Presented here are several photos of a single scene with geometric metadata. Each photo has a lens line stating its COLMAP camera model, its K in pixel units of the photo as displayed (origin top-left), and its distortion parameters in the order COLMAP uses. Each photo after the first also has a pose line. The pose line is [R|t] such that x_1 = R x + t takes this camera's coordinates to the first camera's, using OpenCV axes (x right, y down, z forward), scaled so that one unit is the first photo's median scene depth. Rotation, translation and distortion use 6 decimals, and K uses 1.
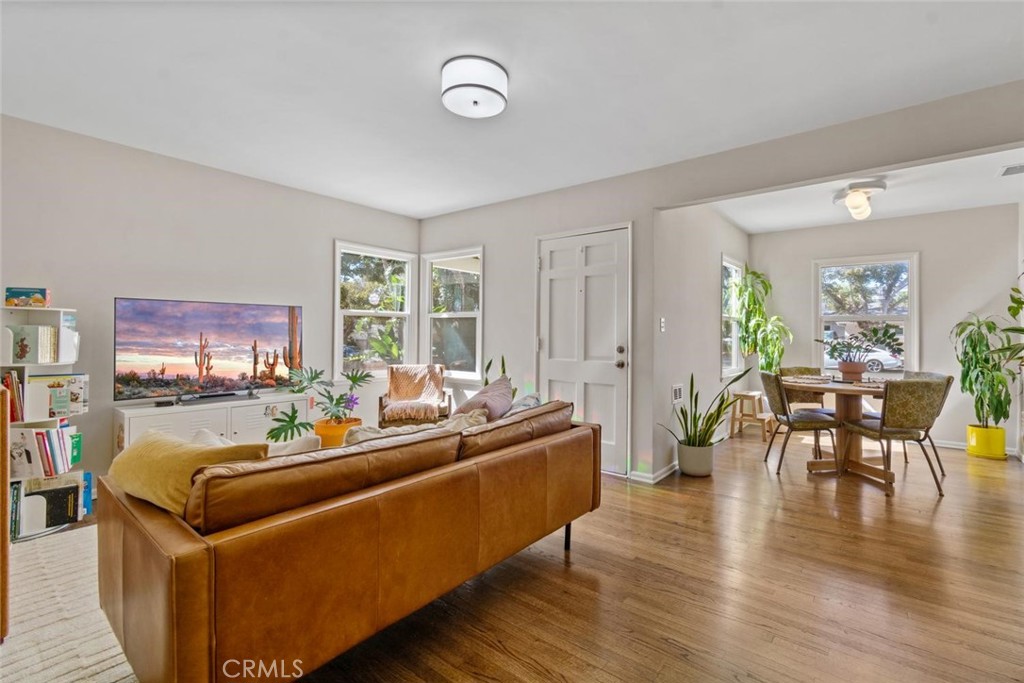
lens RADIAL K [[456.1, 0, 543.7], [0, 456.1, 328.1], [0, 0, 1]] dist [0.011178, -0.000717]
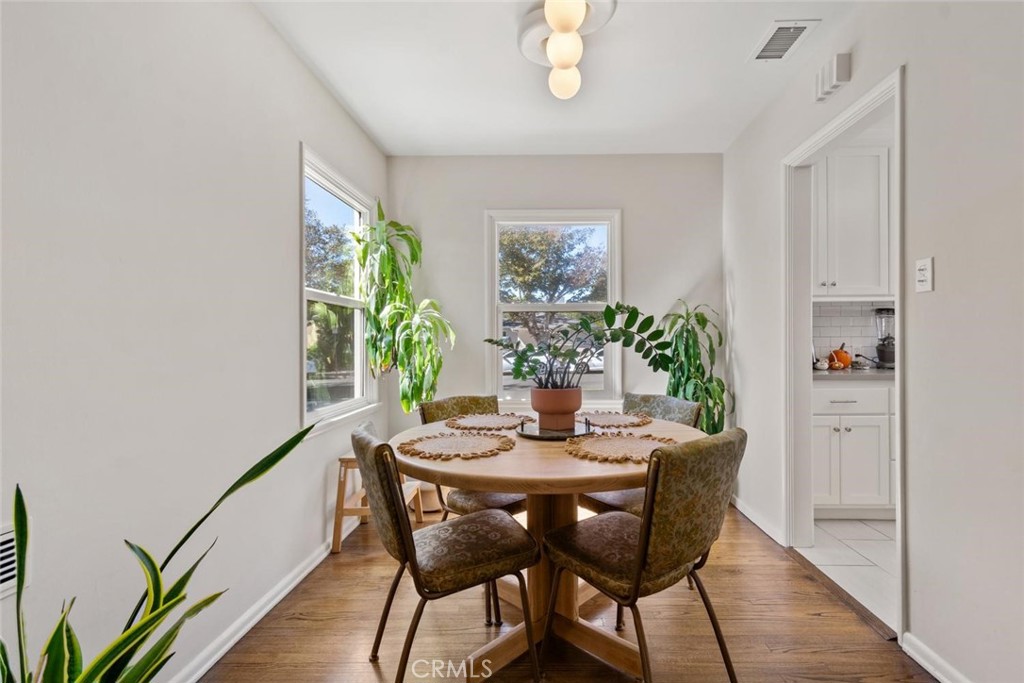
lens RADIAL K [[456.1, 0, 545.3], [0, 456.1, 340.3], [0, 0, 1]] dist [0.011178, -0.000717]
pose [[0.798012, -0.007895, 0.602590, 0.286615], [0.002445, 0.999948, 0.009863, 0.017155], [-0.602637, -0.006398, 0.797990, 0.472574]]
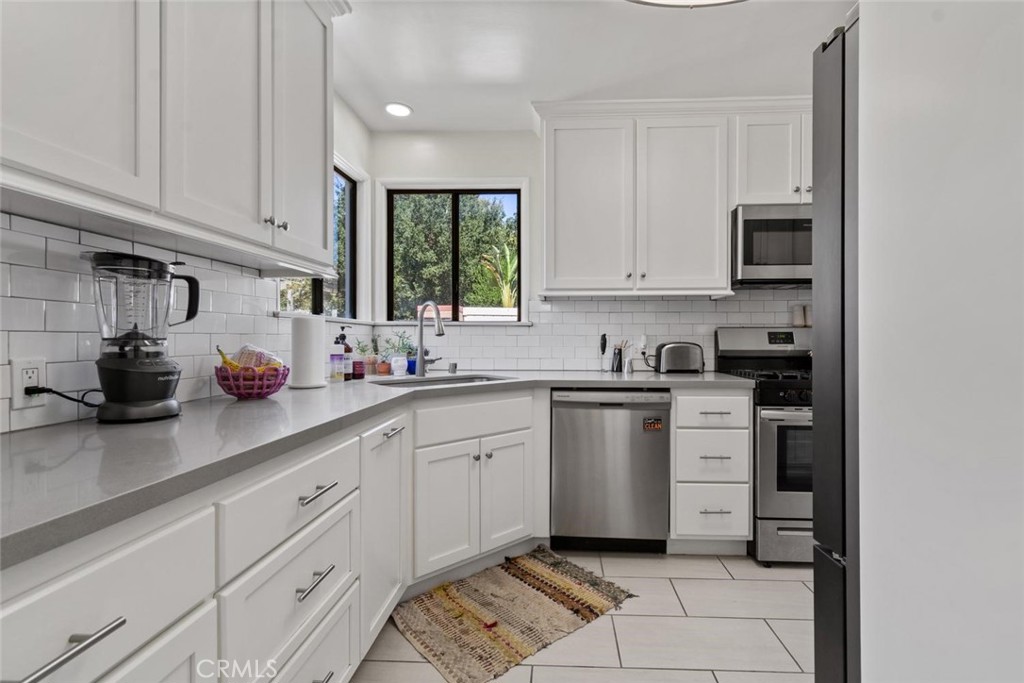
lens RADIAL K [[456.1, 0, 528.3], [0, 456.1, 339.0], [0, 0, 1]] dist [0.011178, -0.000717]
pose [[-0.576608, -0.008914, 0.816973, 0.674281], [-0.017924, 0.999838, -0.001741, 0.019064], [-0.816824, -0.015648, -0.576674, 0.637149]]
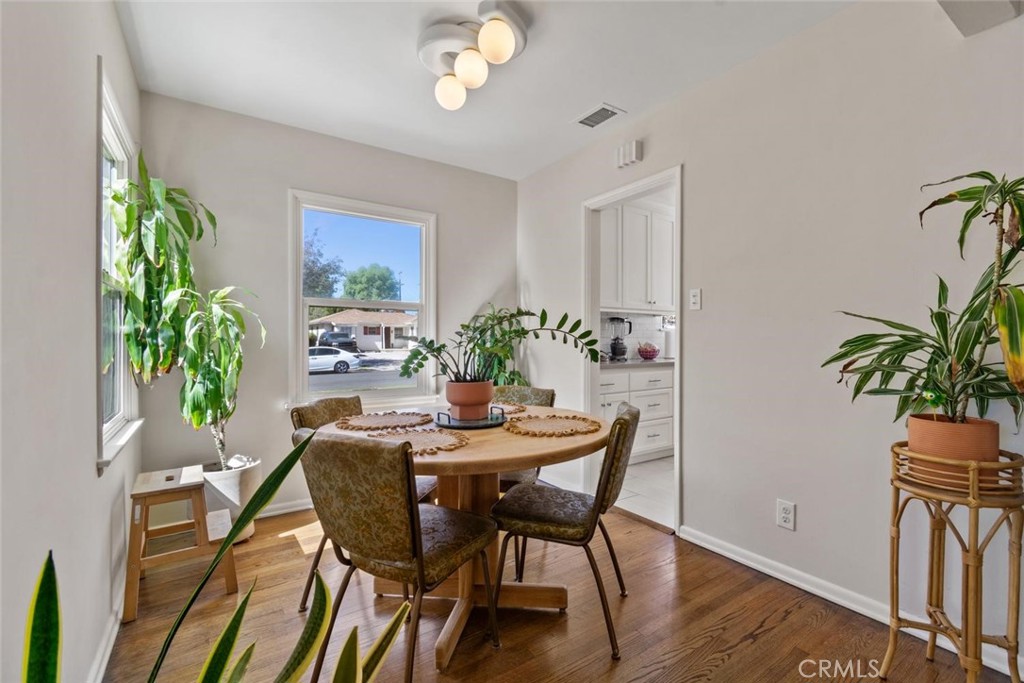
lens RADIAL K [[456.1, 0, 523.6], [0, 456.1, 341.3], [0, 0, 1]] dist [0.011178, -0.000717]
pose [[0.302688, -0.007444, 0.953061, 0.163993], [-0.011156, 0.999873, 0.011352, 0.018508], [-0.953024, -0.014069, 0.302567, 0.580768]]
